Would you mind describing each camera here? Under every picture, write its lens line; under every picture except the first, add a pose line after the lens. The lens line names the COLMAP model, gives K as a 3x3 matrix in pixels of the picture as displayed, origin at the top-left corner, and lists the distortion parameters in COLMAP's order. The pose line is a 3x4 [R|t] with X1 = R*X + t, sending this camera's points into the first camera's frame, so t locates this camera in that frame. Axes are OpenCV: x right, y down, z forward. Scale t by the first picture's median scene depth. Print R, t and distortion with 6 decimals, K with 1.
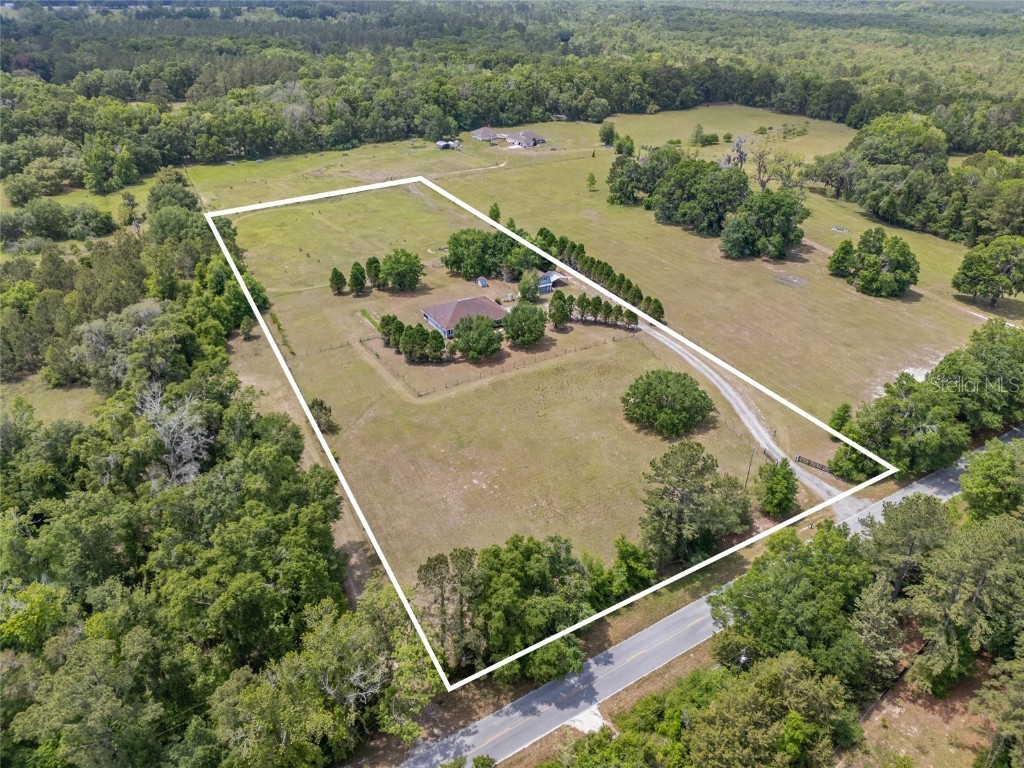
lens RADIAL K [[713.6, 0, 472.3], [0, 713.6, 384.8], [0, 0, 1]] dist [0.023276, -0.007001]
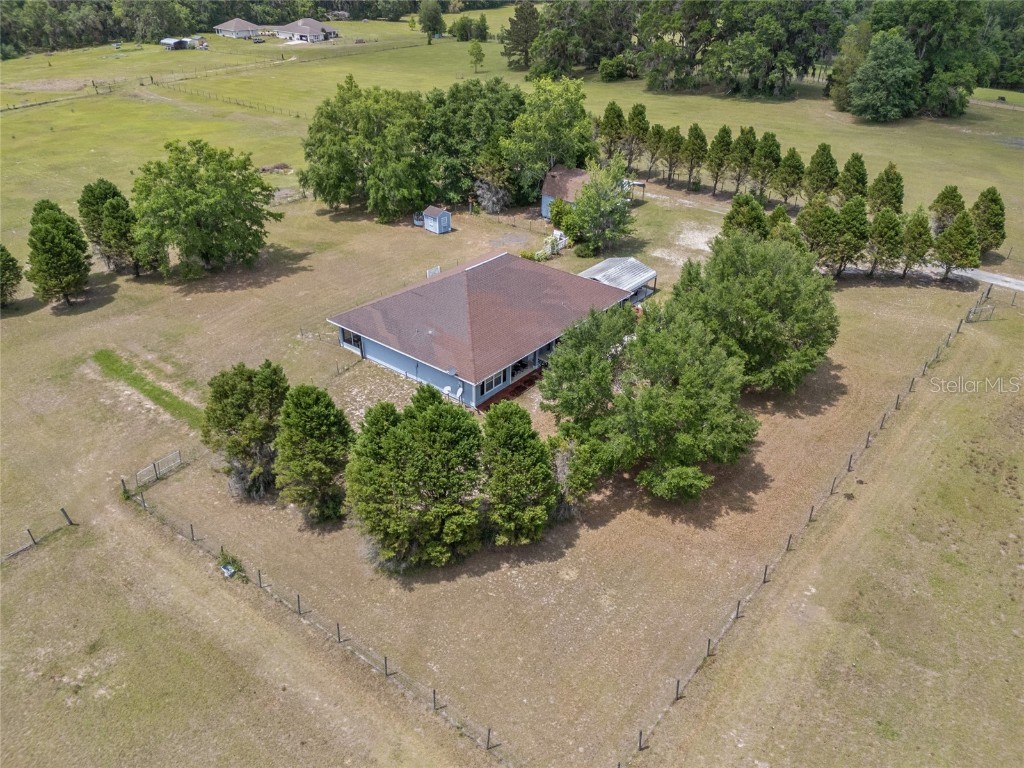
lens RADIAL K [[713.6, 0, 472.3], [0, 713.6, 384.8], [0, 0, 1]] dist [0.023276, -0.007001]
pose [[0.928715, -0.183608, 0.322144, -0.104578], [0.174966, 0.982989, 0.055848, -0.078050], [-0.326918, 0.004498, 0.945042, 0.645605]]
